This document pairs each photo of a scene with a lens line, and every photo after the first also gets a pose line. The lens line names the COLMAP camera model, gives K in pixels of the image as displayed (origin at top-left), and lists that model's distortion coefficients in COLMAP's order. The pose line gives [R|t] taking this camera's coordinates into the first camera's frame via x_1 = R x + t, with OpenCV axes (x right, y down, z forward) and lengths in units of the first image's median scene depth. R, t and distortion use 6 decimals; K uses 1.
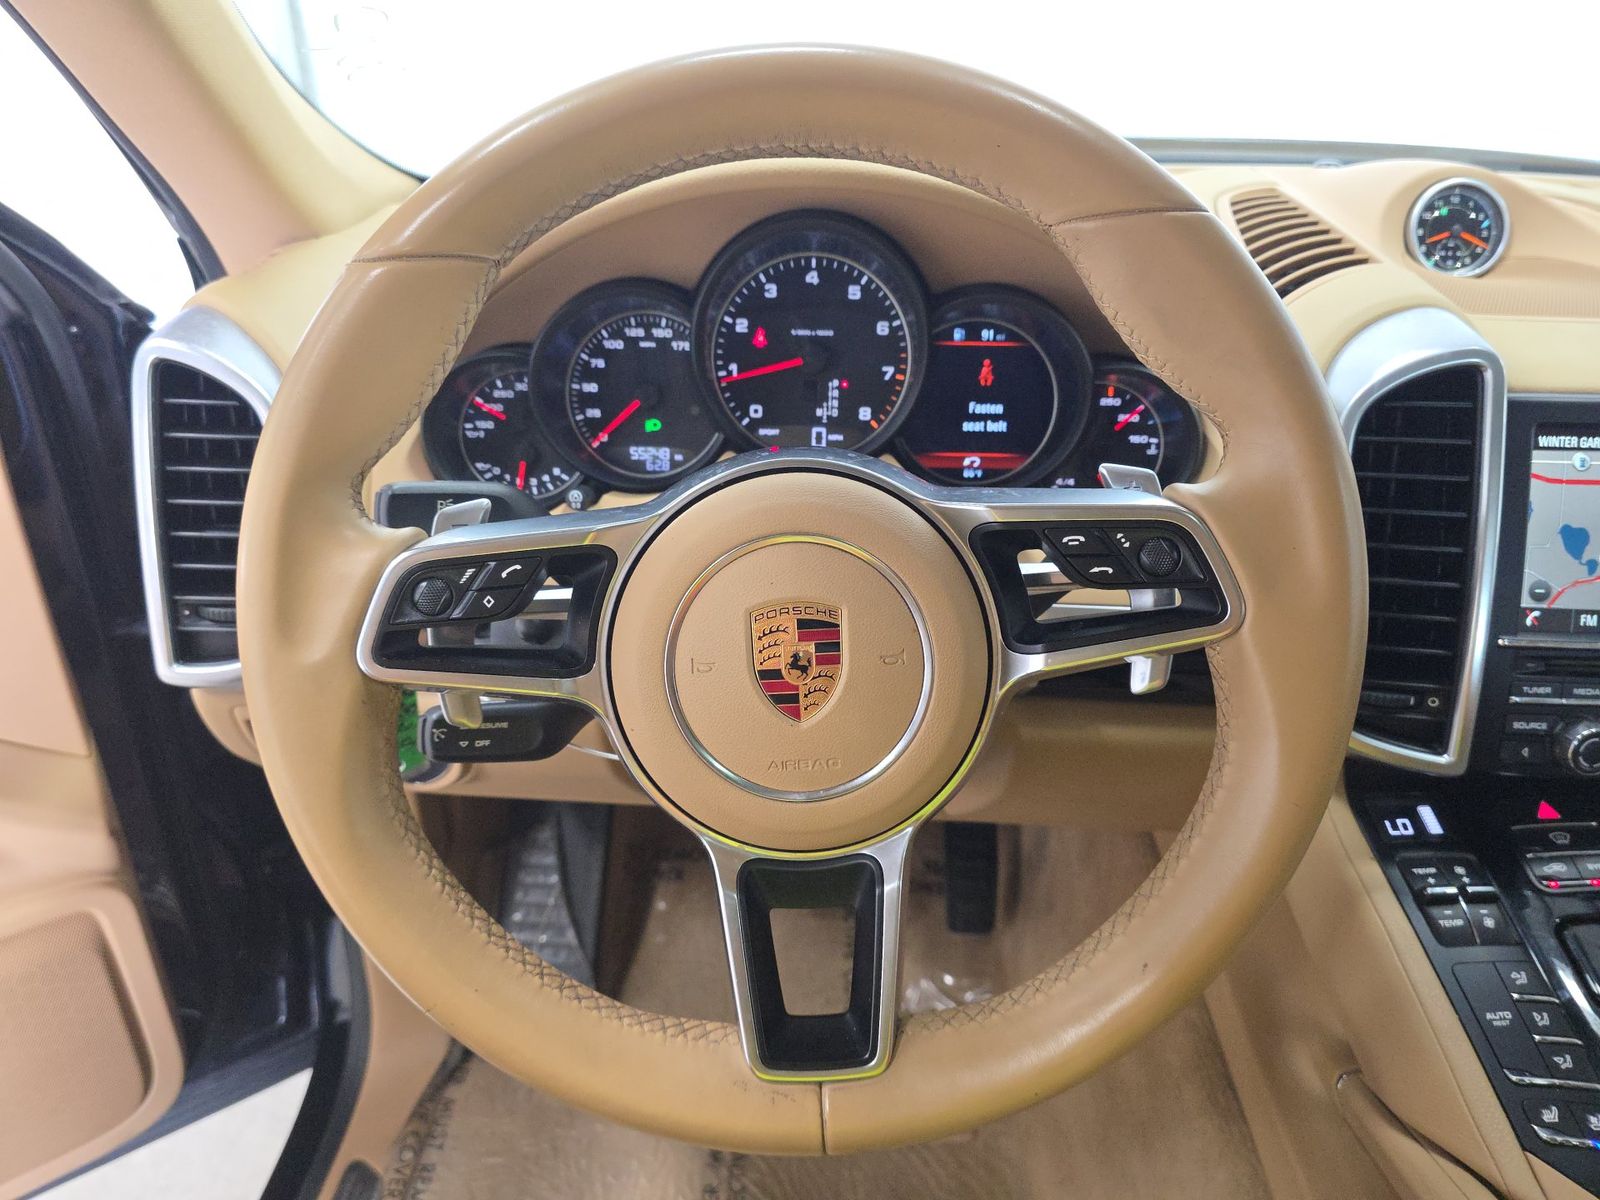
lens RADIAL K [[1067.3, 0, 795.5], [0, 1067.3, 608.3], [0, 0, 1]] dist [0.081125, -0.000539]
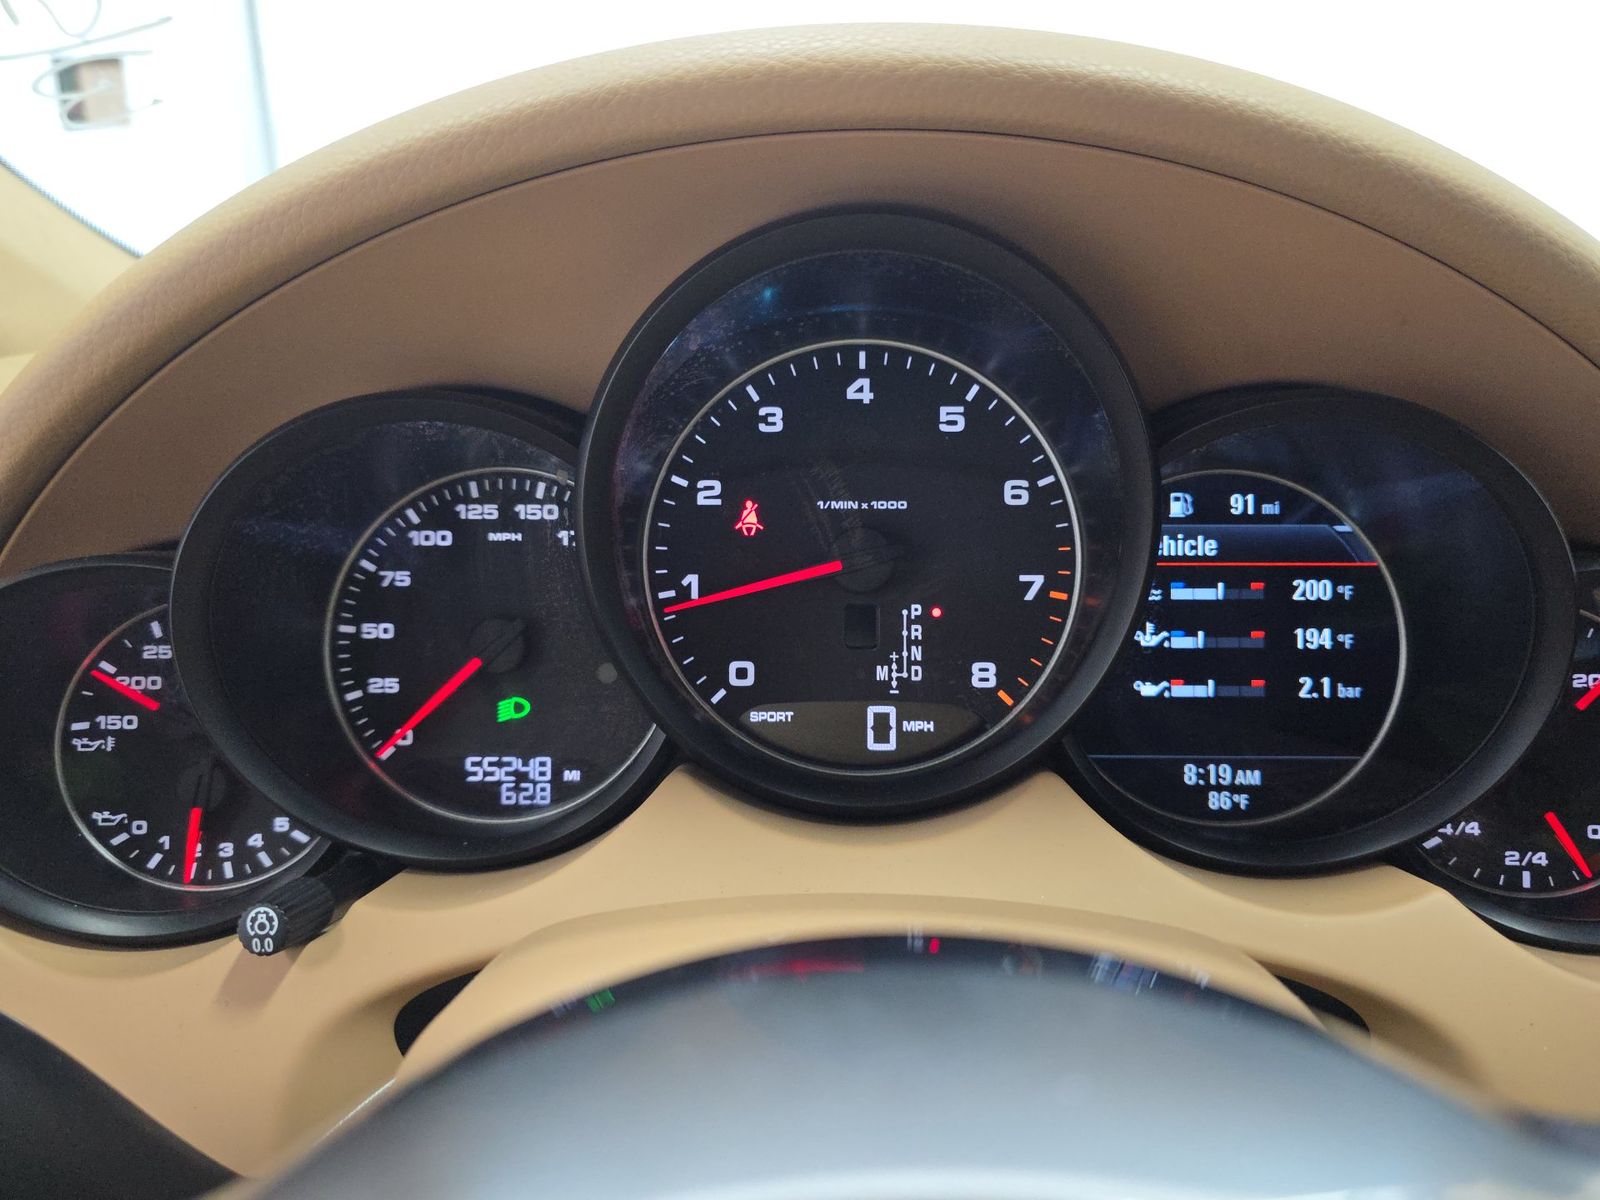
lens RADIAL K [[1067.3, 0, 798.1], [0, 1067.3, 592.9], [0, 0, 1]] dist [0.081125, -0.000539]
pose [[0.999802, -0.019265, 0.005006, -0.014742], [0.019879, 0.979295, -0.201459, -0.126824], [-0.001021, 0.201519, 0.979484, 0.553585]]
